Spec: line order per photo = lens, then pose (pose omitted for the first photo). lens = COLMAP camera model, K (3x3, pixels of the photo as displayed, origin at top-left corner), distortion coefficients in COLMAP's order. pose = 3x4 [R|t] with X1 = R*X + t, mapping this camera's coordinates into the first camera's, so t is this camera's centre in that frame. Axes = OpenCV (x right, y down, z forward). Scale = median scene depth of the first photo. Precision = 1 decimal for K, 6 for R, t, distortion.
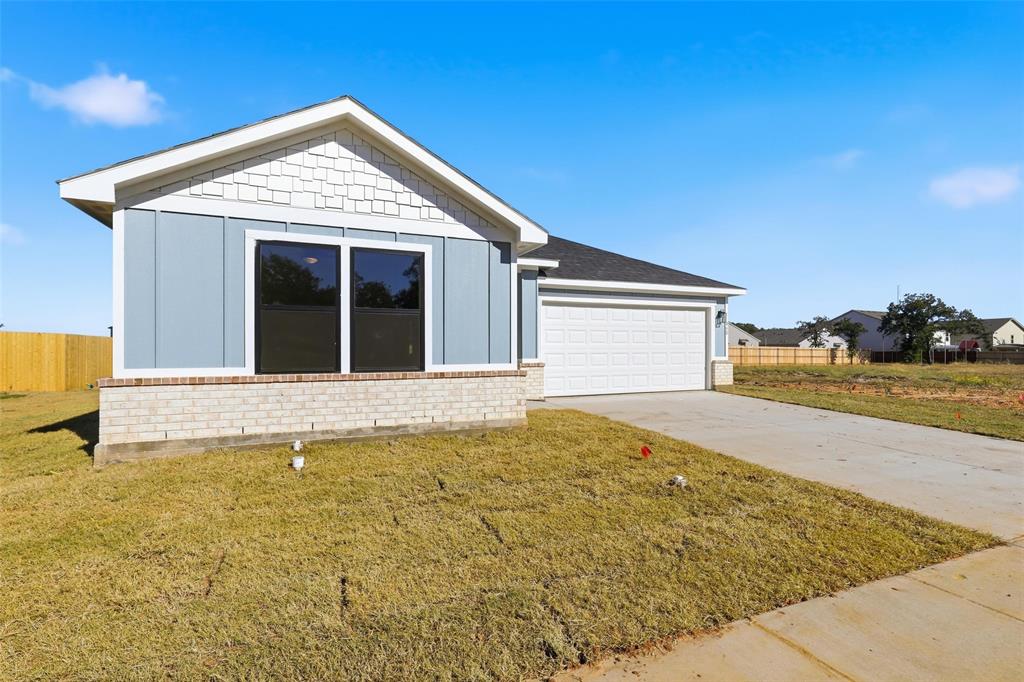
lens RADIAL K [[467.2, 0, 511.3], [0, 467.2, 347.0], [0, 0, 1]] dist [-0.000657, -0.000084]
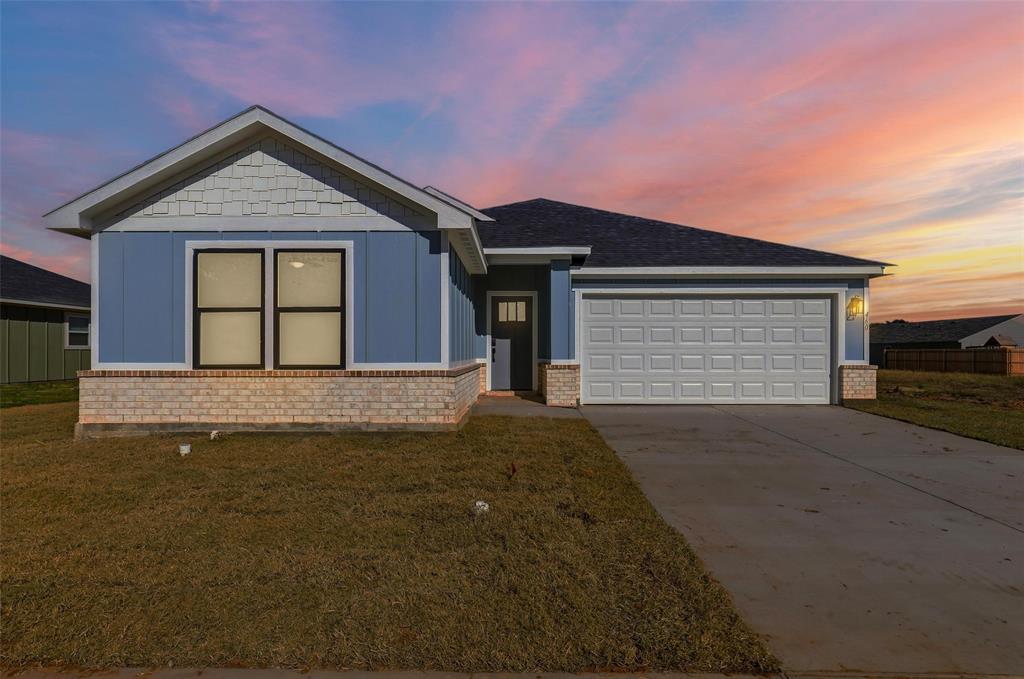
lens RADIAL K [[496.3, 0, 512.1], [0, 496.3, 349.1], [0, 0, 1]] dist [-0.000341, 0.000072]
pose [[0.923846, -0.001494, -0.382761, 0.558358], [0.000357, 0.999995, -0.003041, 0.012667], [0.382764, 0.002673, 0.923842, 0.175145]]
